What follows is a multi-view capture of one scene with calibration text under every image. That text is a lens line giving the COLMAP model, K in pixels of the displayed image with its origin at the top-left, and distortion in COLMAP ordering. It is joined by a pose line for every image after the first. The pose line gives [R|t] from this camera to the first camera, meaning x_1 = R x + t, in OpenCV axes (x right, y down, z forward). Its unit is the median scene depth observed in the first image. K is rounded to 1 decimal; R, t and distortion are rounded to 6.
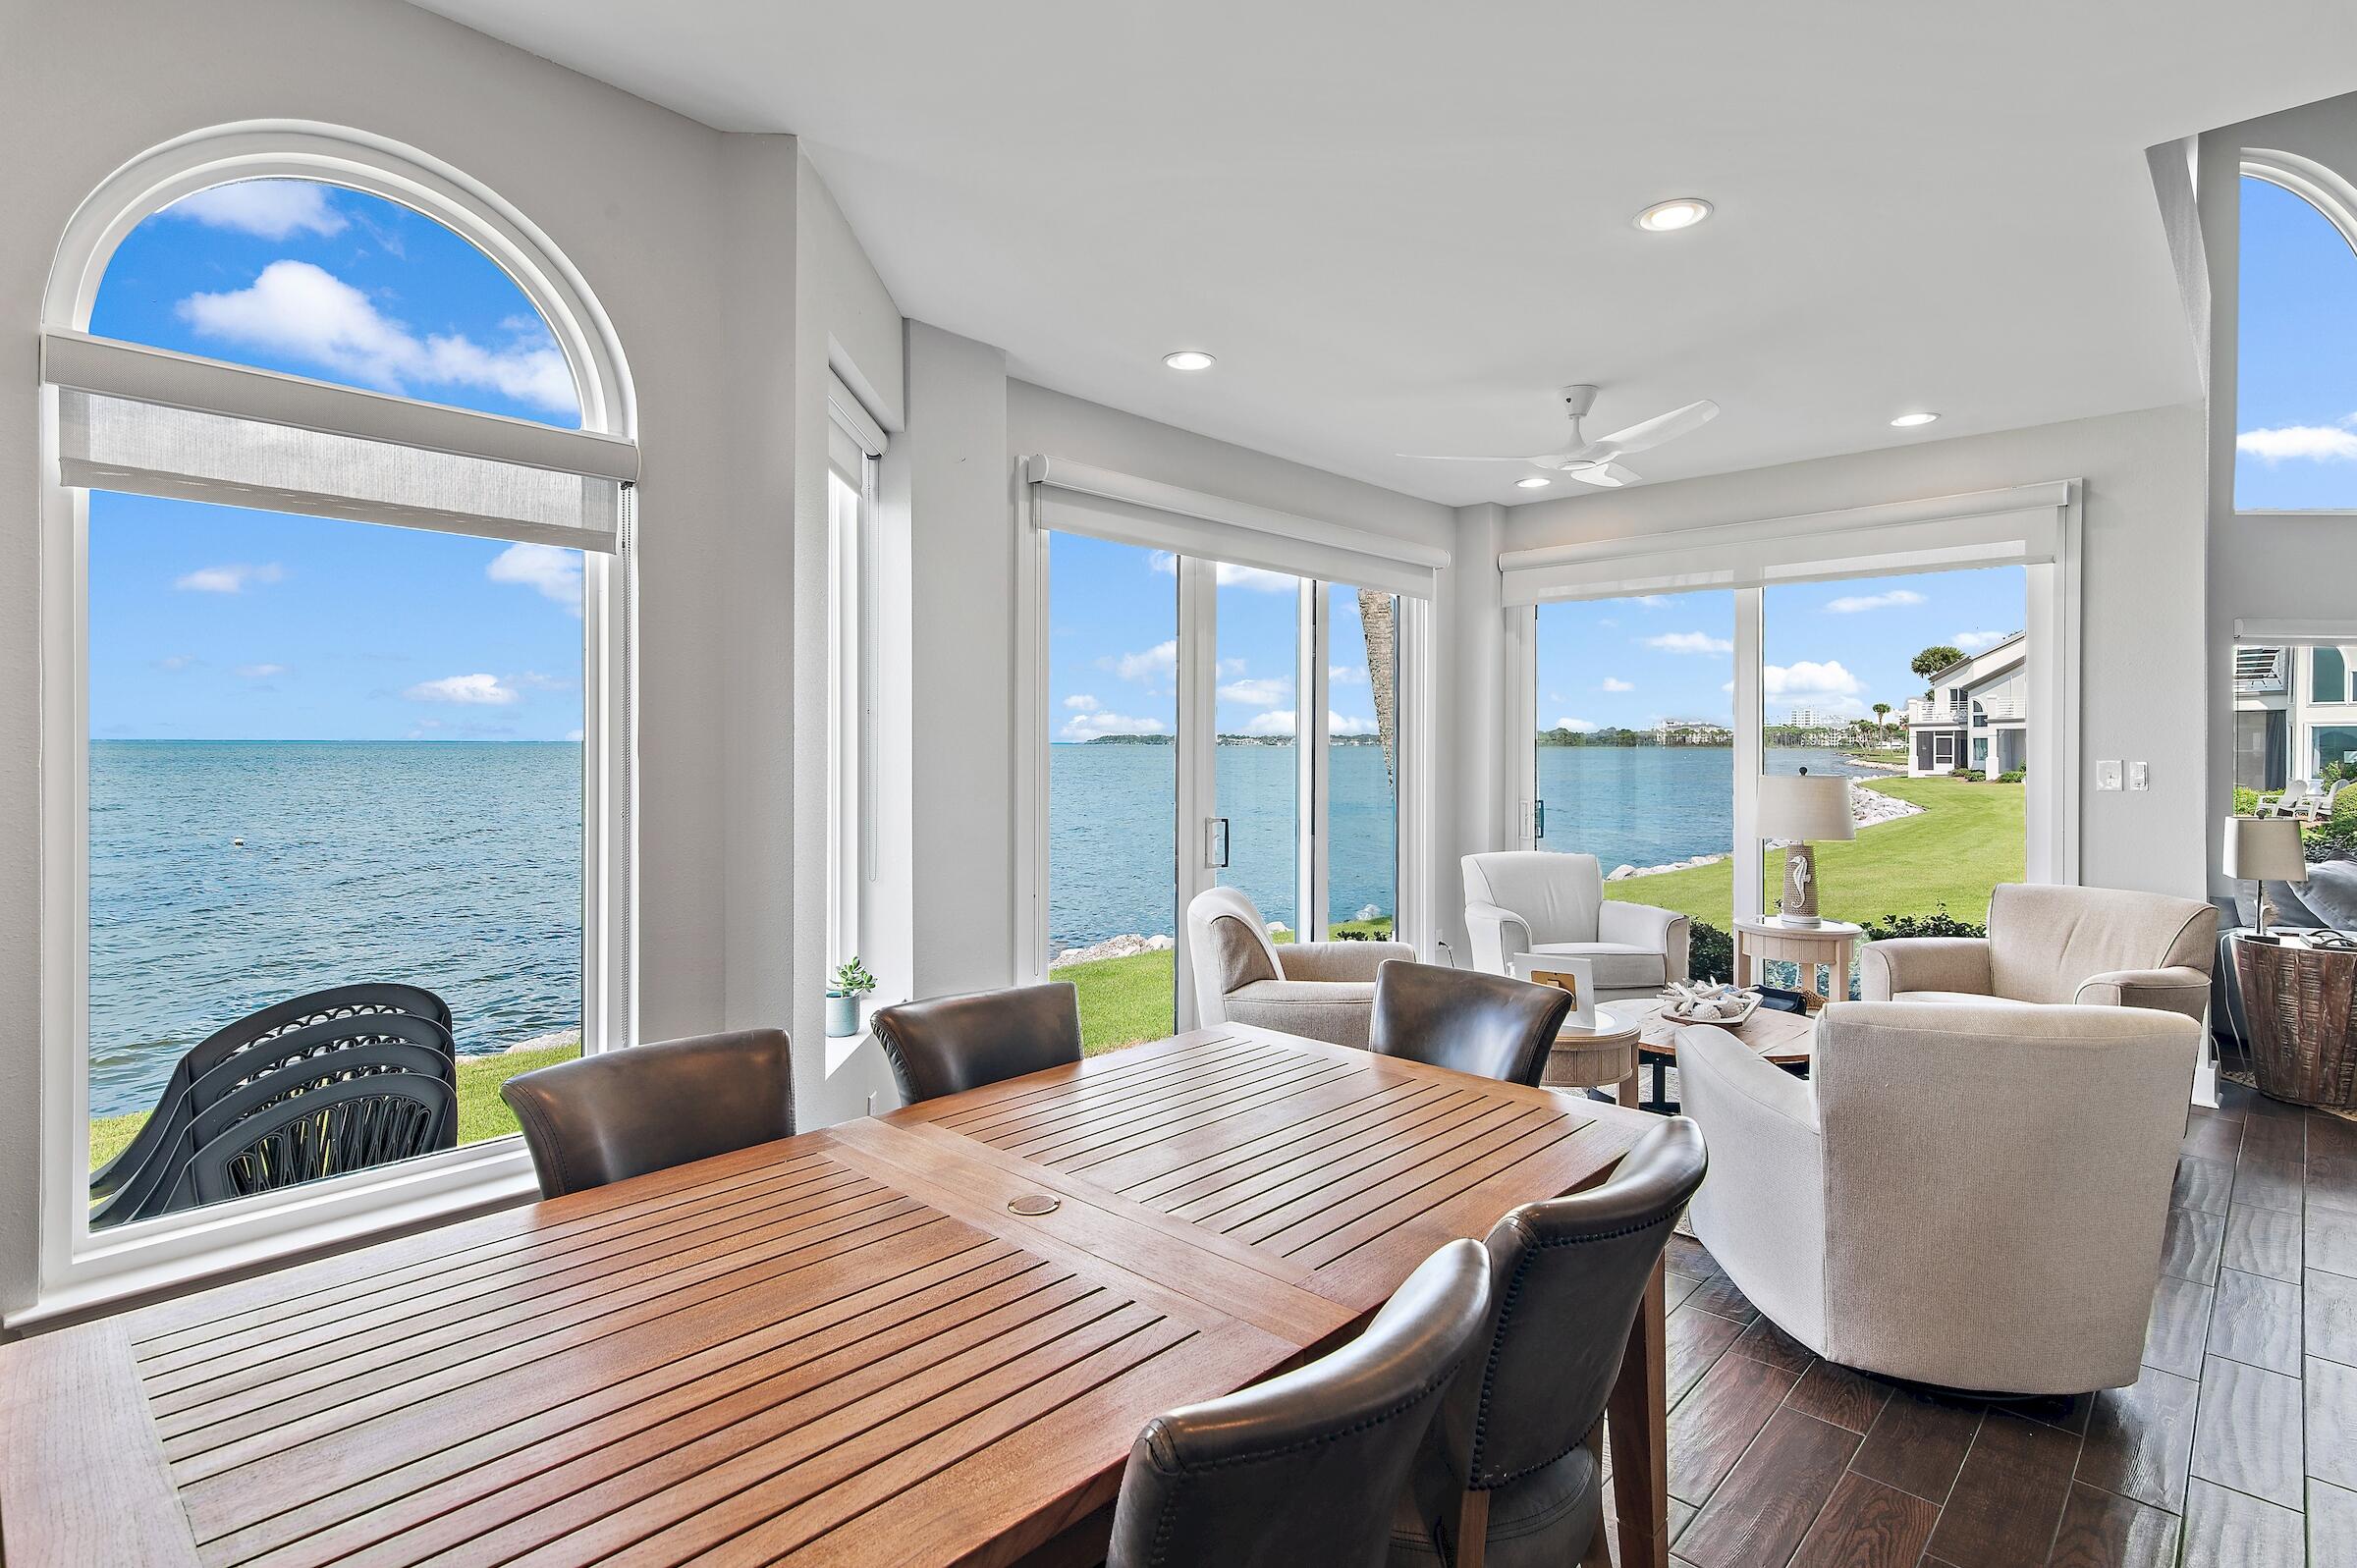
lens RADIAL K [[1159.4, 0, 1181.1], [0, 1159.4, 745.9], [0, 0, 1]] dist [0.002952, 0.000299]
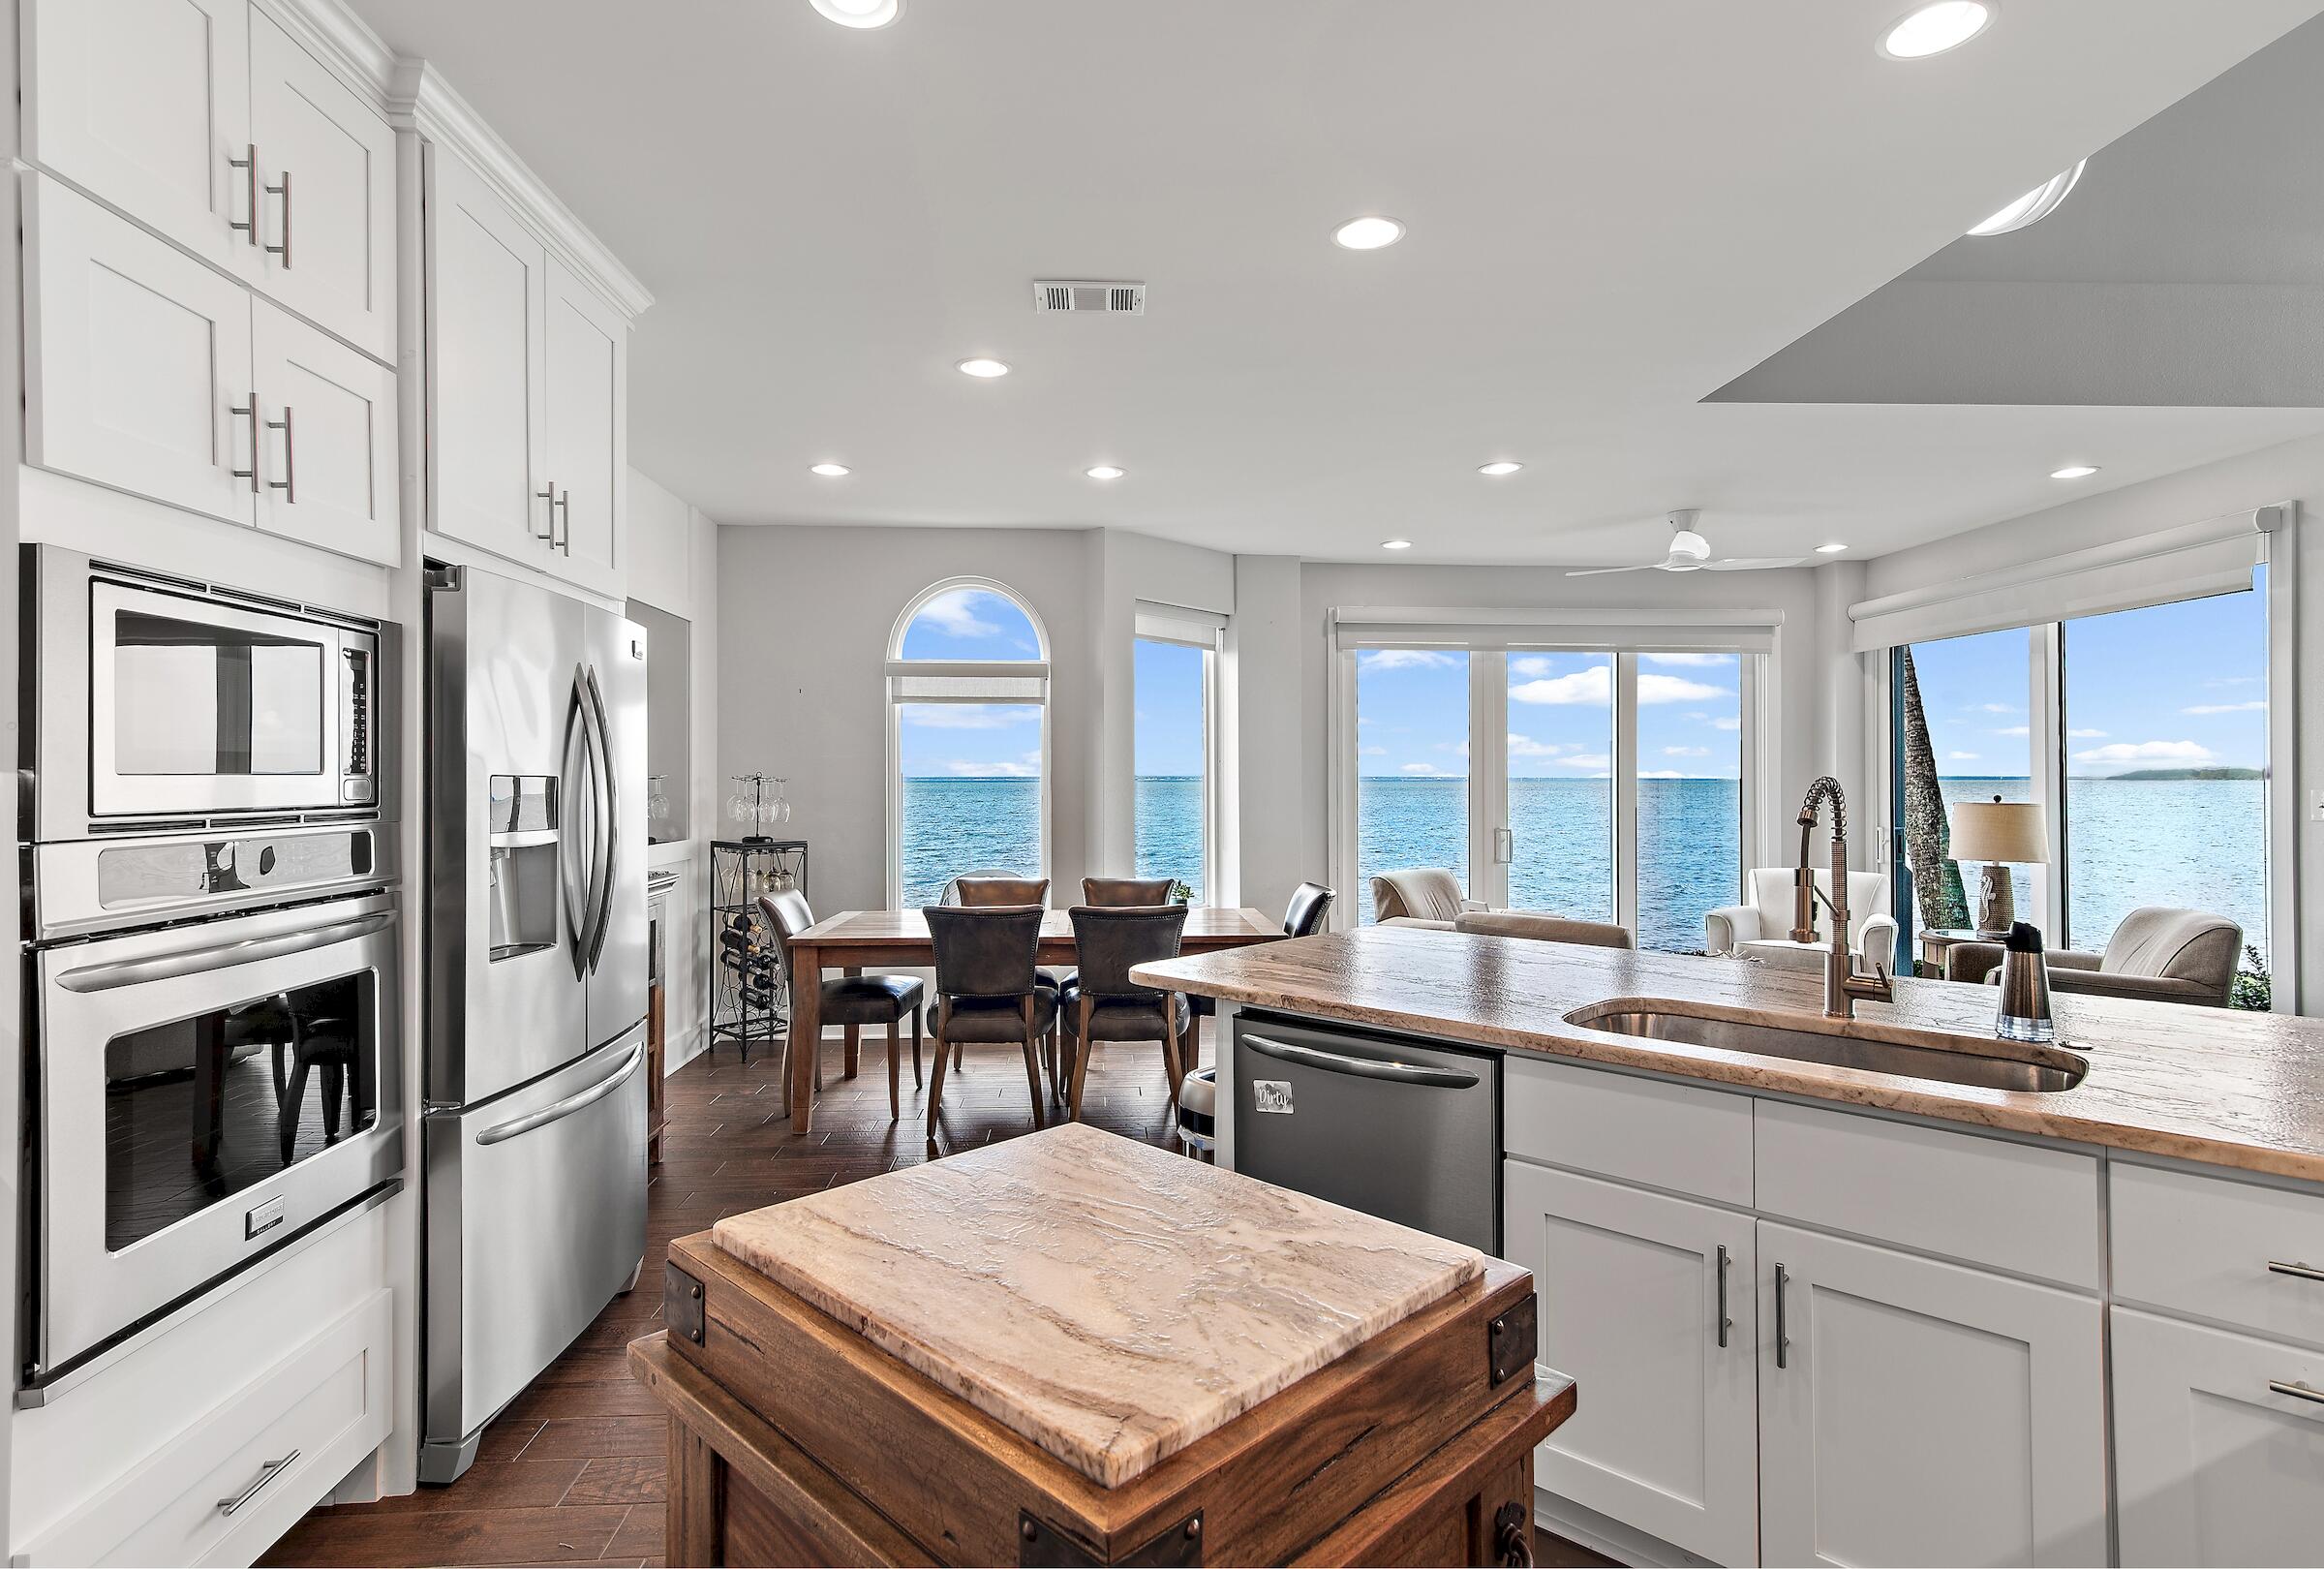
lens RADIAL K [[1172.8, 0, 1162.0], [0, 1172.8, 784.5], [0, 0, 1]] dist [0.020752, -0.000173]
pose [[0.727924, -0.001384, -0.685656, 0.571244], [0.002364, 0.999997, 0.000491, 0.003953], [0.685653, -0.001979, 0.727925, -0.281766]]
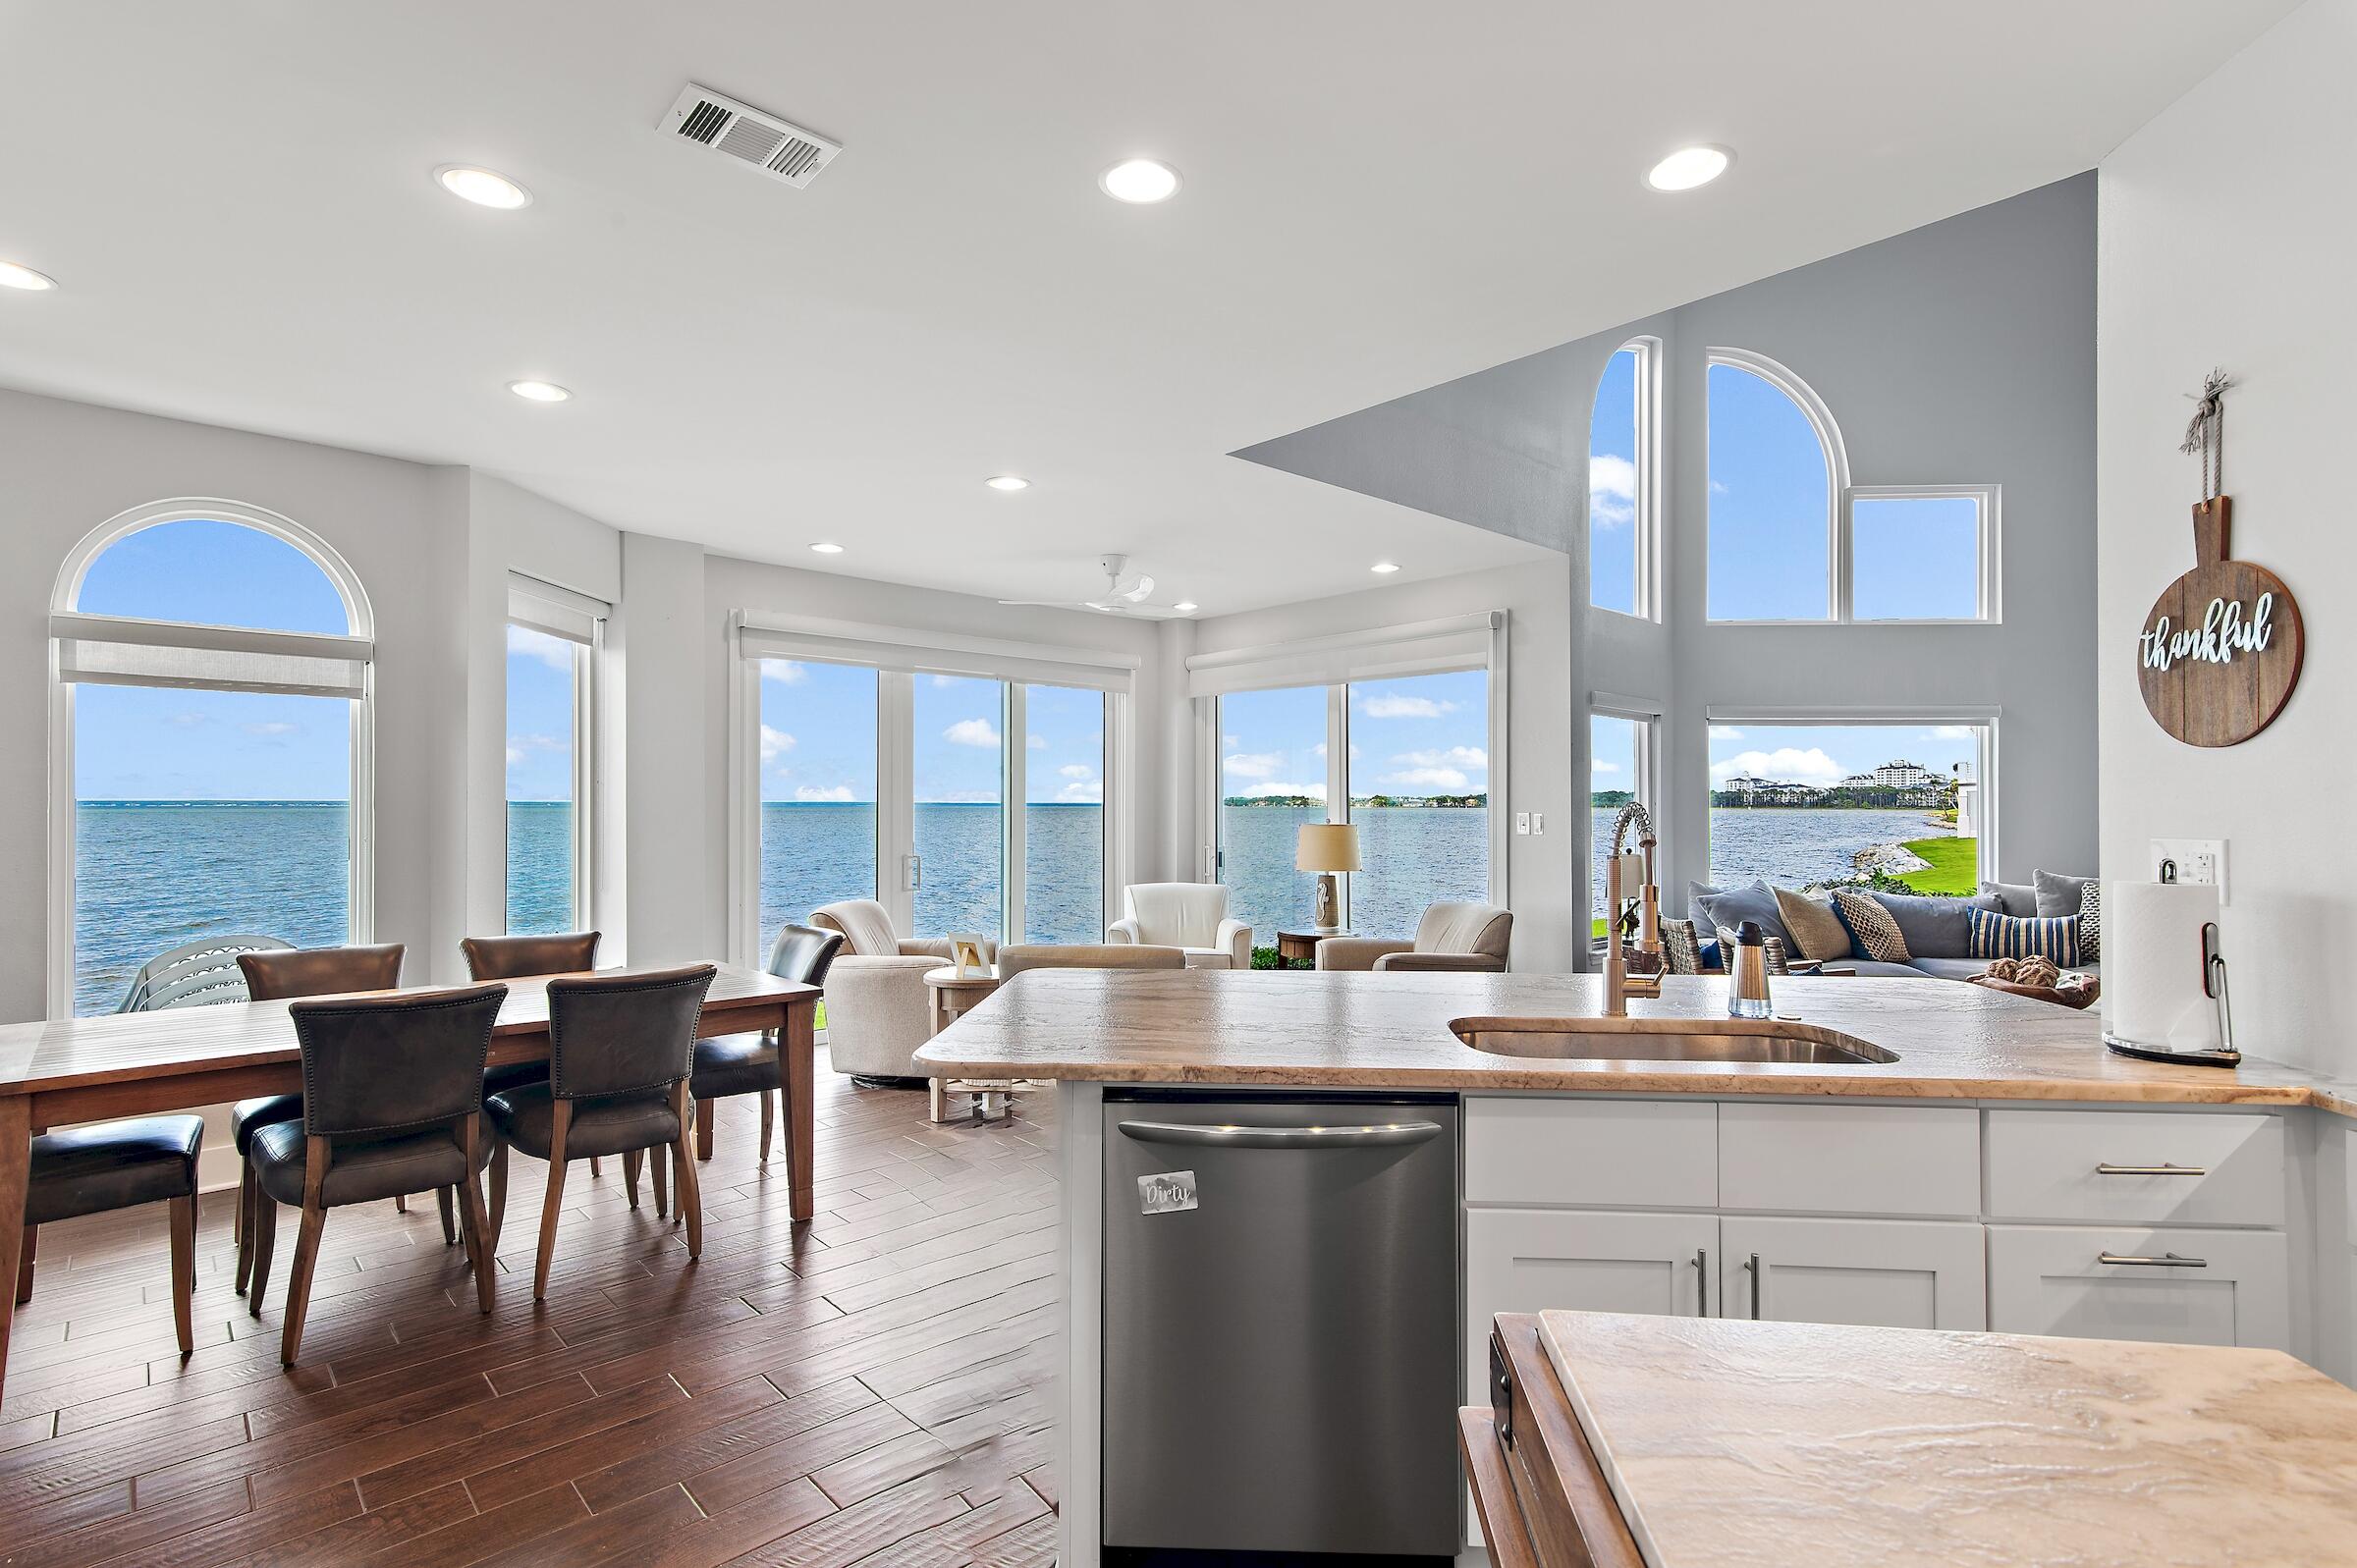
lens RADIAL K [[1138.0, 0, 1177.9], [0, 1138.0, 806.0], [0, 0, 1]] dist [0.016820, -0.000058]
pose [[0.997165, -0.002732, -0.075193, 0.360256], [0.002613, 0.999995, -0.001681, 0.003830], [0.075198, 0.001480, 0.997168, -0.280277]]
